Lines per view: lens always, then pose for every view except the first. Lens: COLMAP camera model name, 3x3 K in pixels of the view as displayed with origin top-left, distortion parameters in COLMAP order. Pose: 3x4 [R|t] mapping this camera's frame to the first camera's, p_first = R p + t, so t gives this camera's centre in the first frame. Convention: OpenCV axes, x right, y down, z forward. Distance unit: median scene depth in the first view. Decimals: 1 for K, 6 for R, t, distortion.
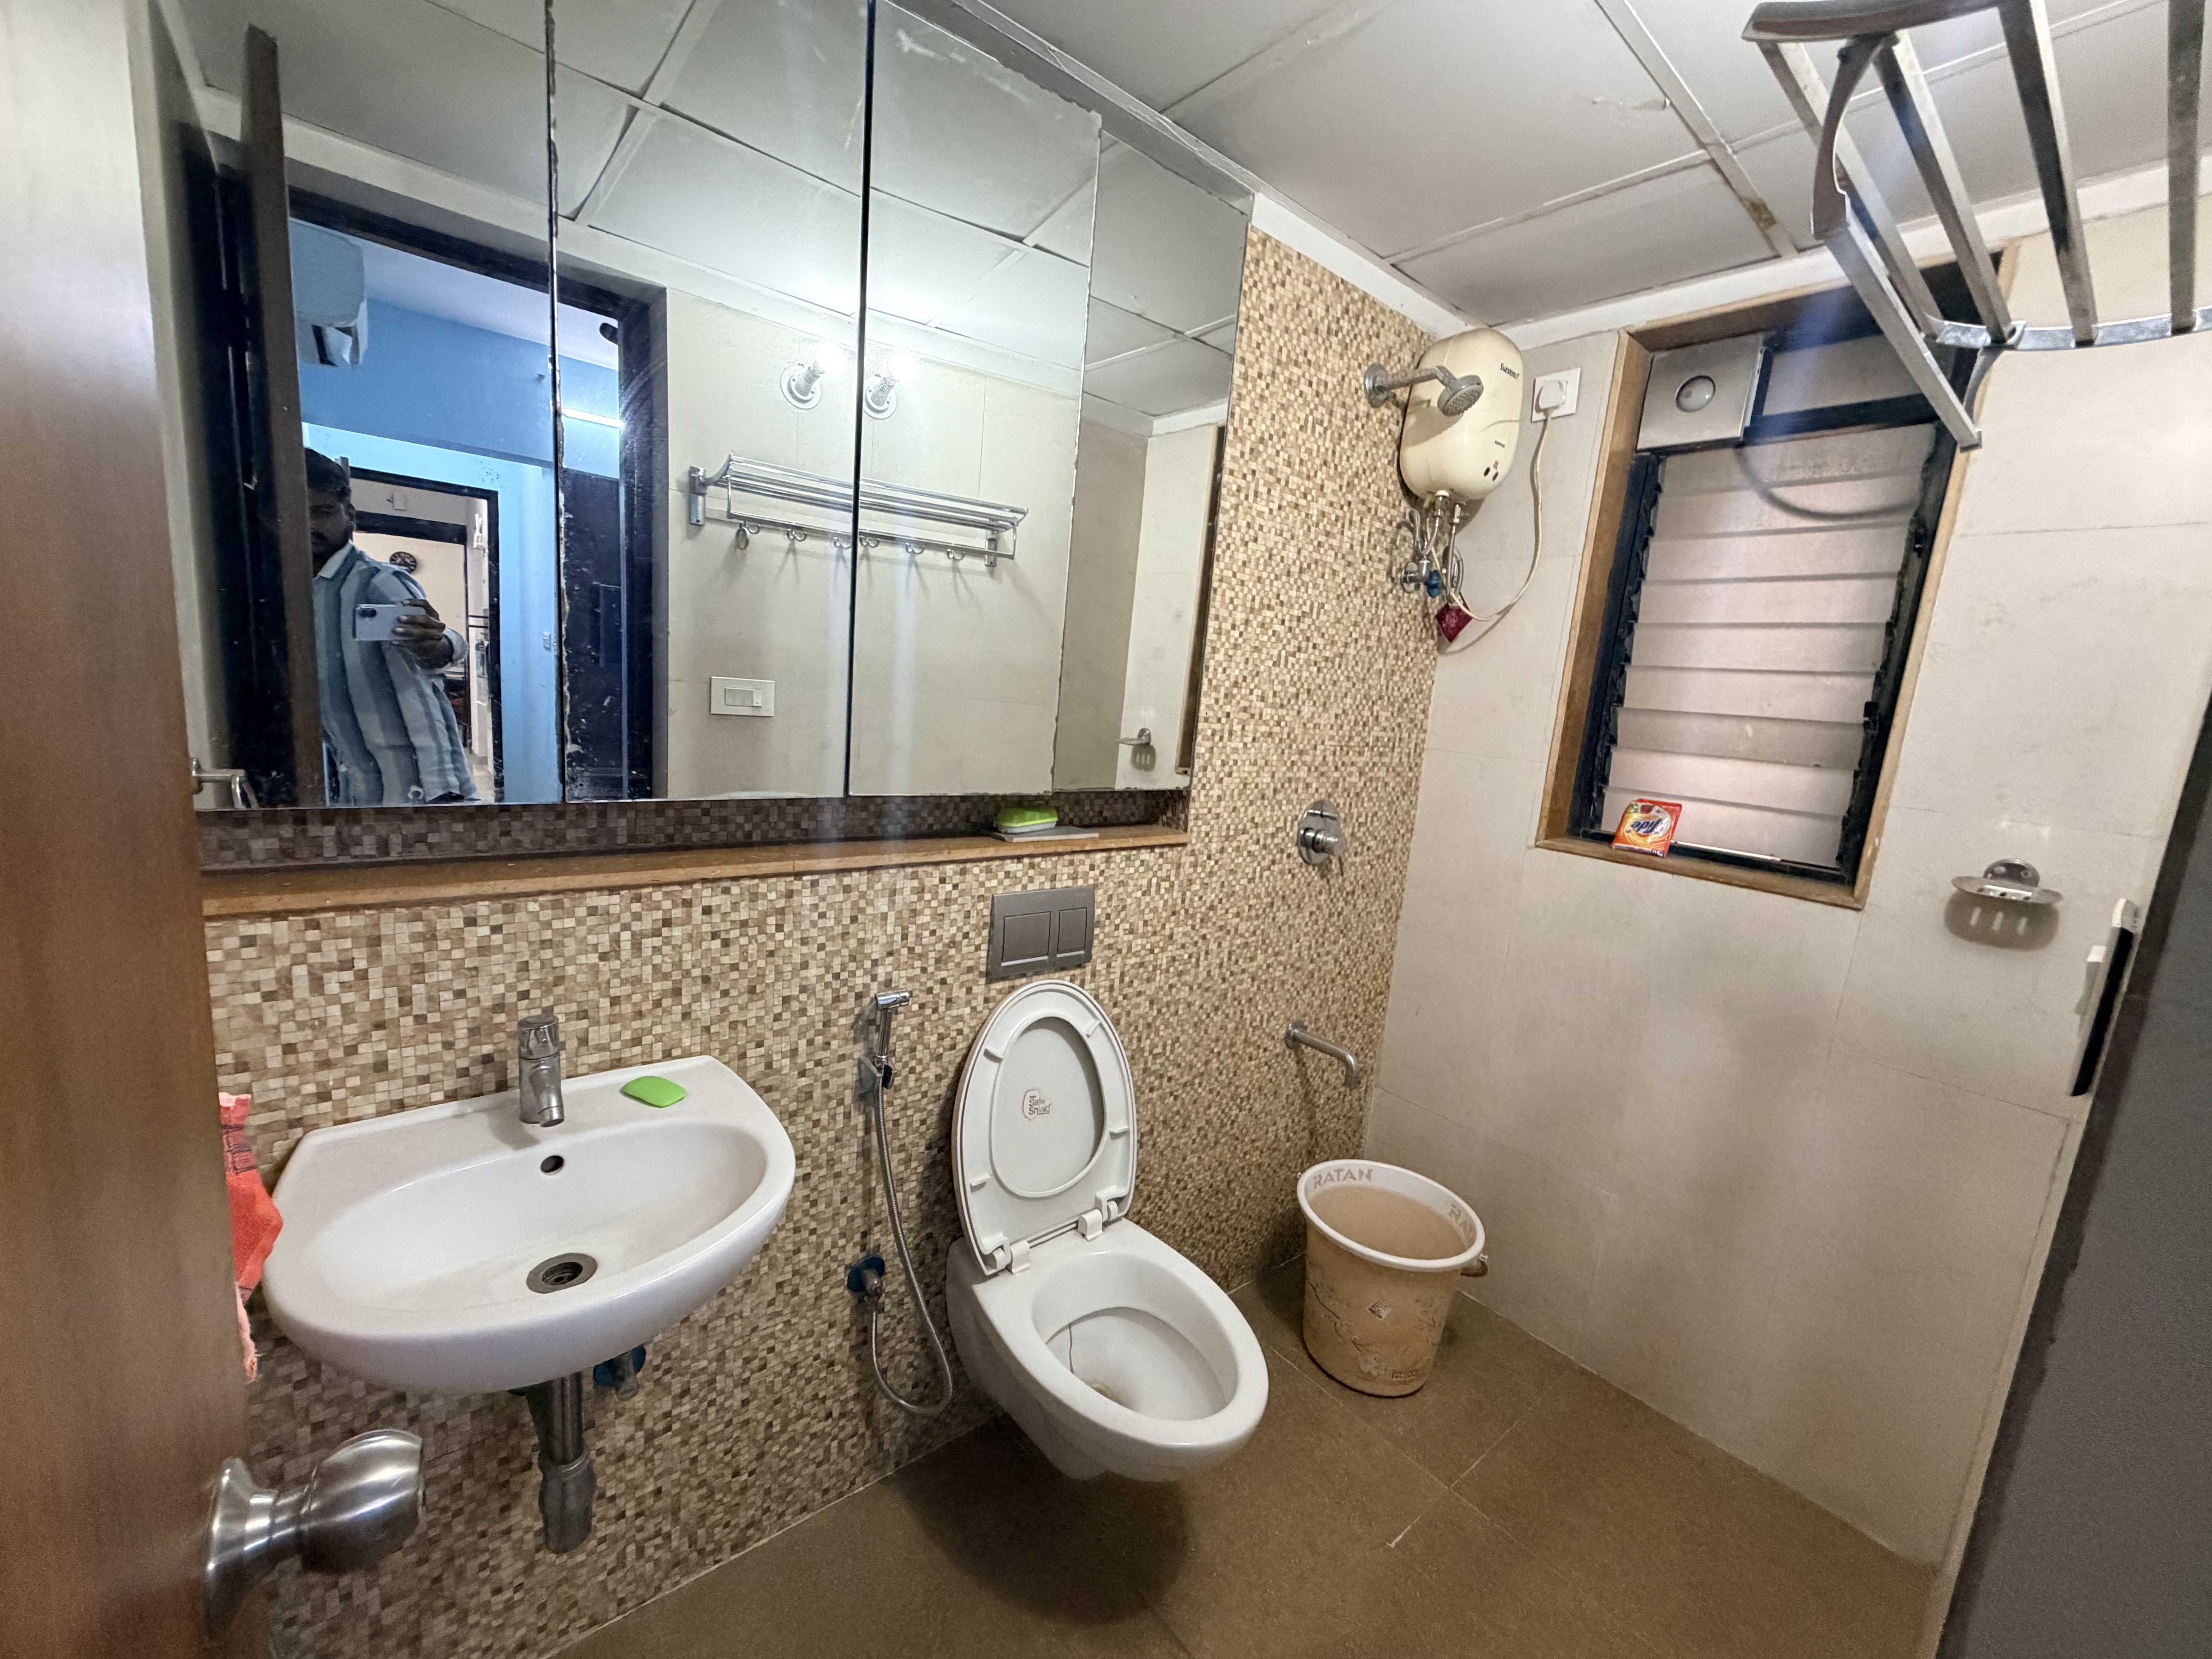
lens RADIAL K [[892.5, 0, 1108.4], [0, 892.5, 837.2], [0, 0, 1]] dist [0.019714, 0.000702]
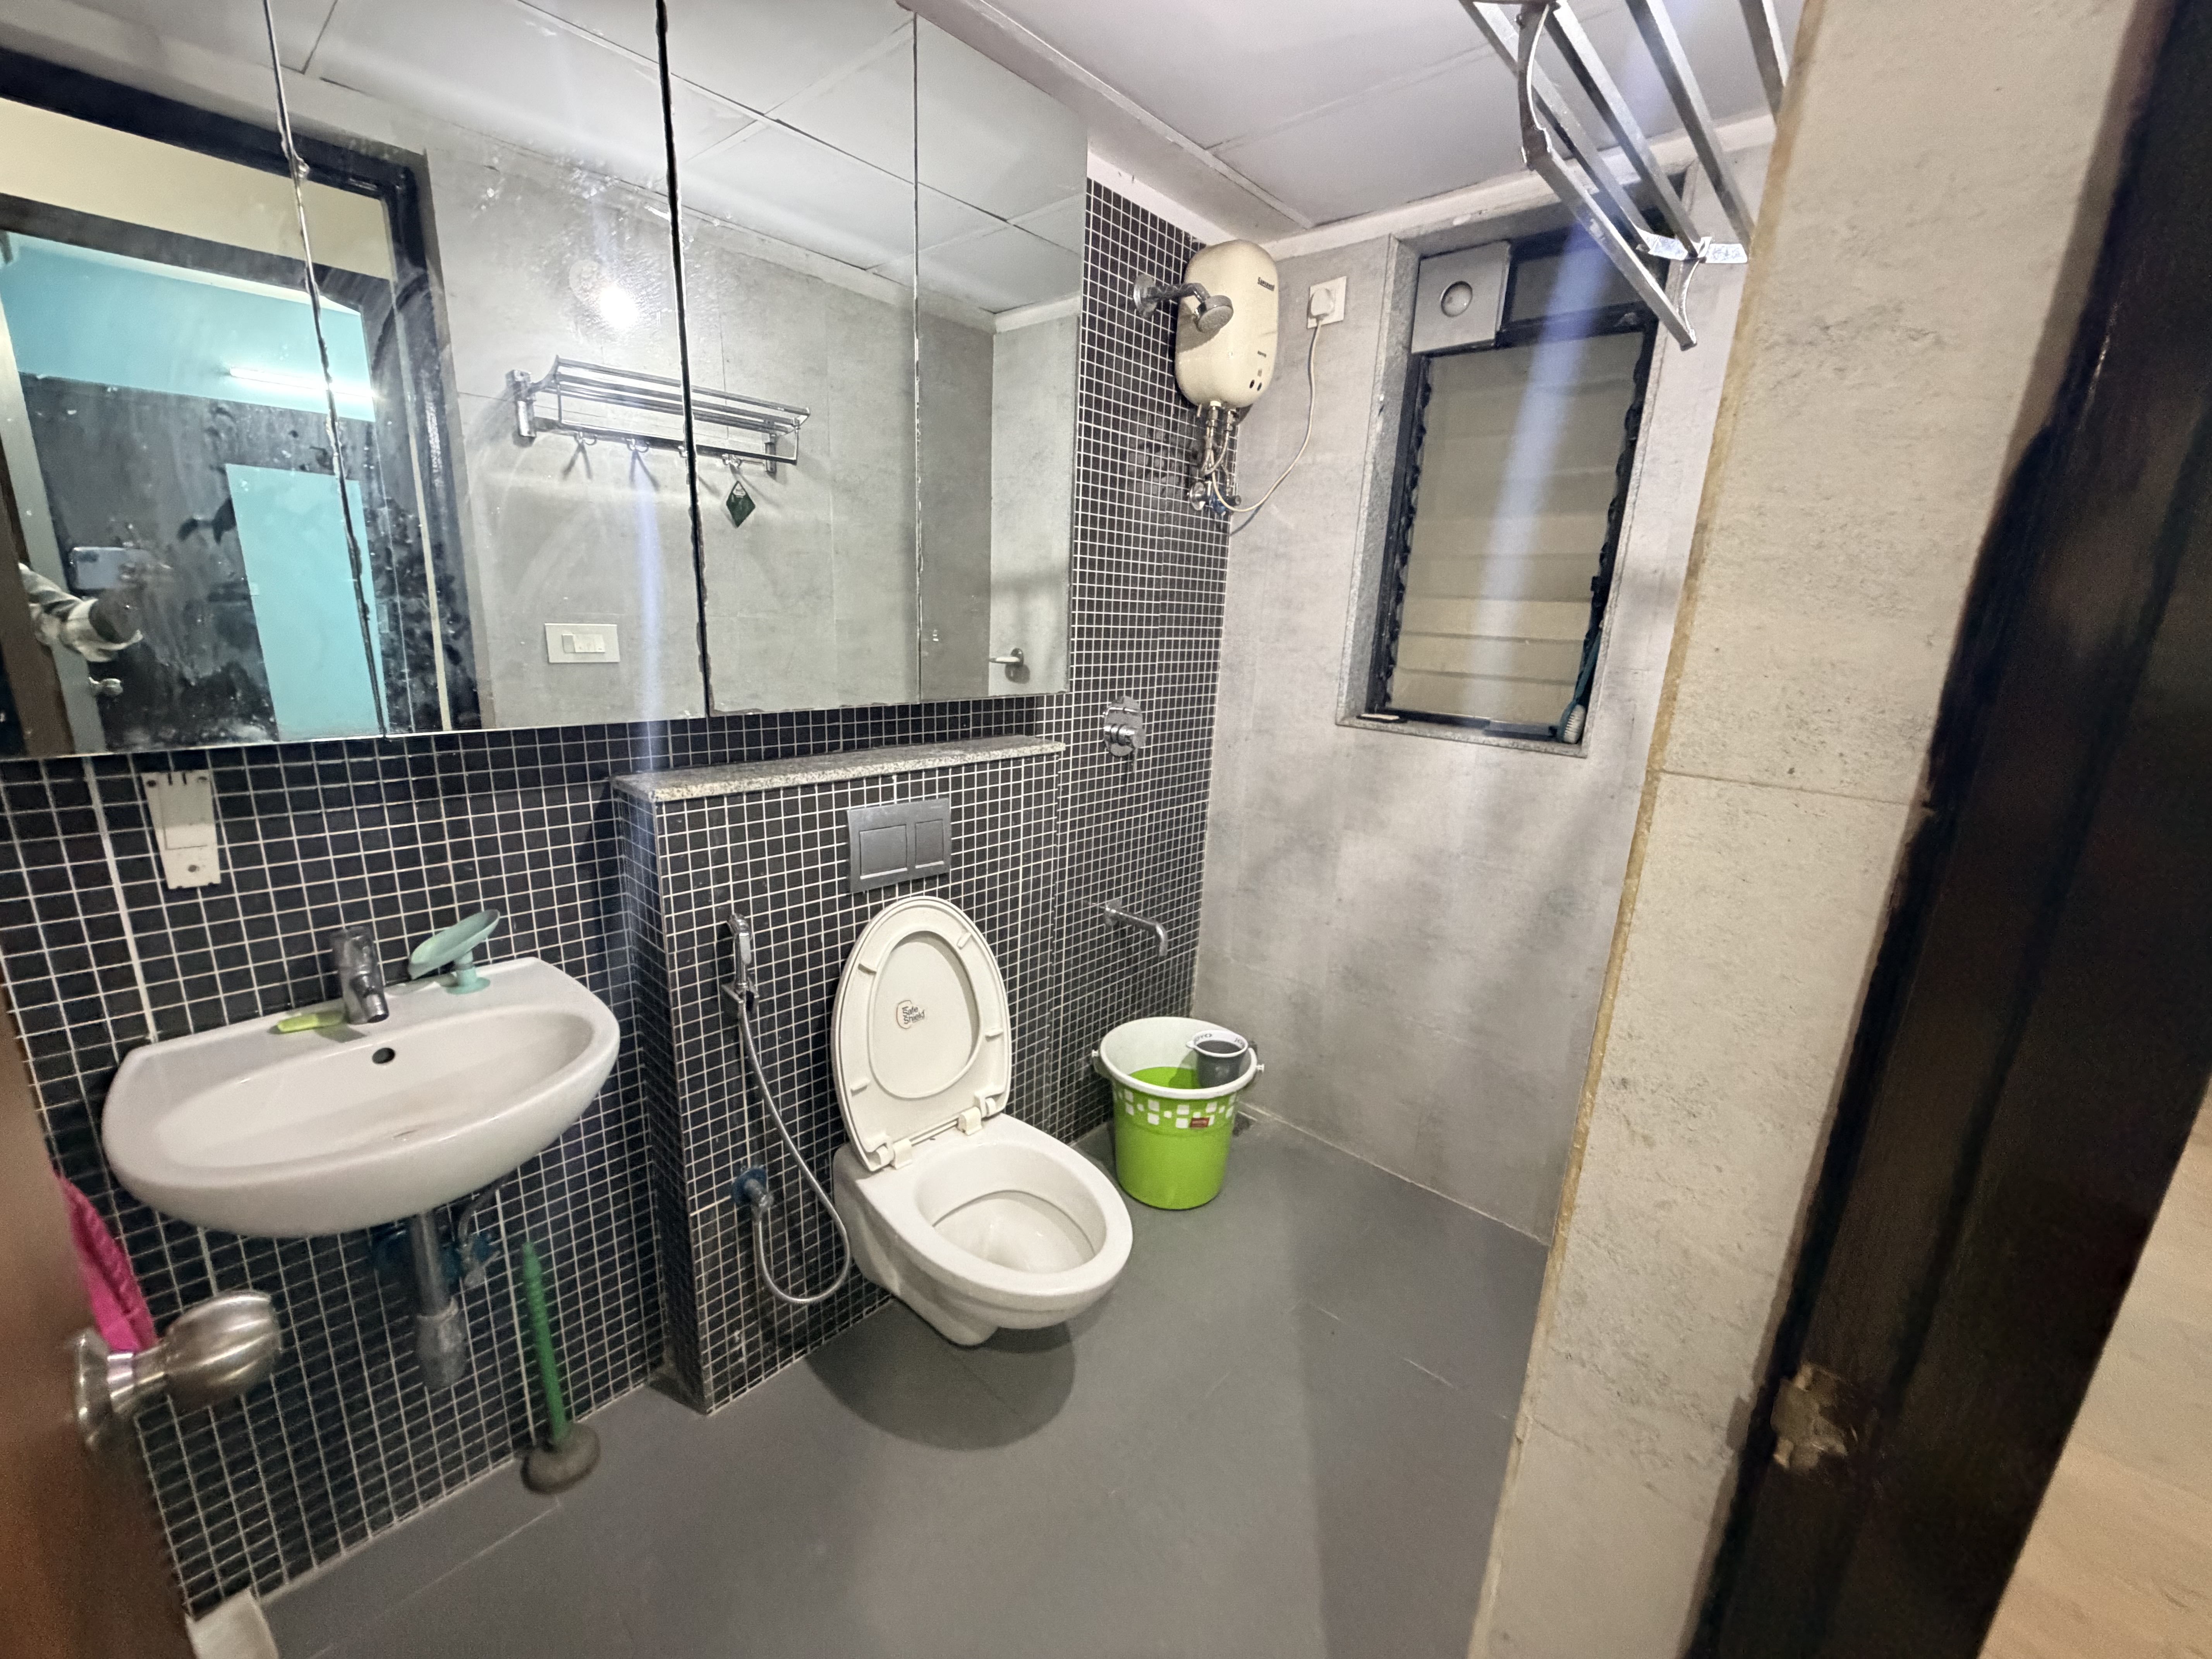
lens RADIAL K [[892.5, 0, 1096.7], [0, 892.5, 839.9], [0, 0, 1]] dist [0.019714, 0.000702]
pose [[0.991169, -0.071082, 0.111941, 0.070272], [0.060359, 0.993508, 0.096430, 0.023532], [-0.118069, -0.088822, 0.989025, -0.085226]]
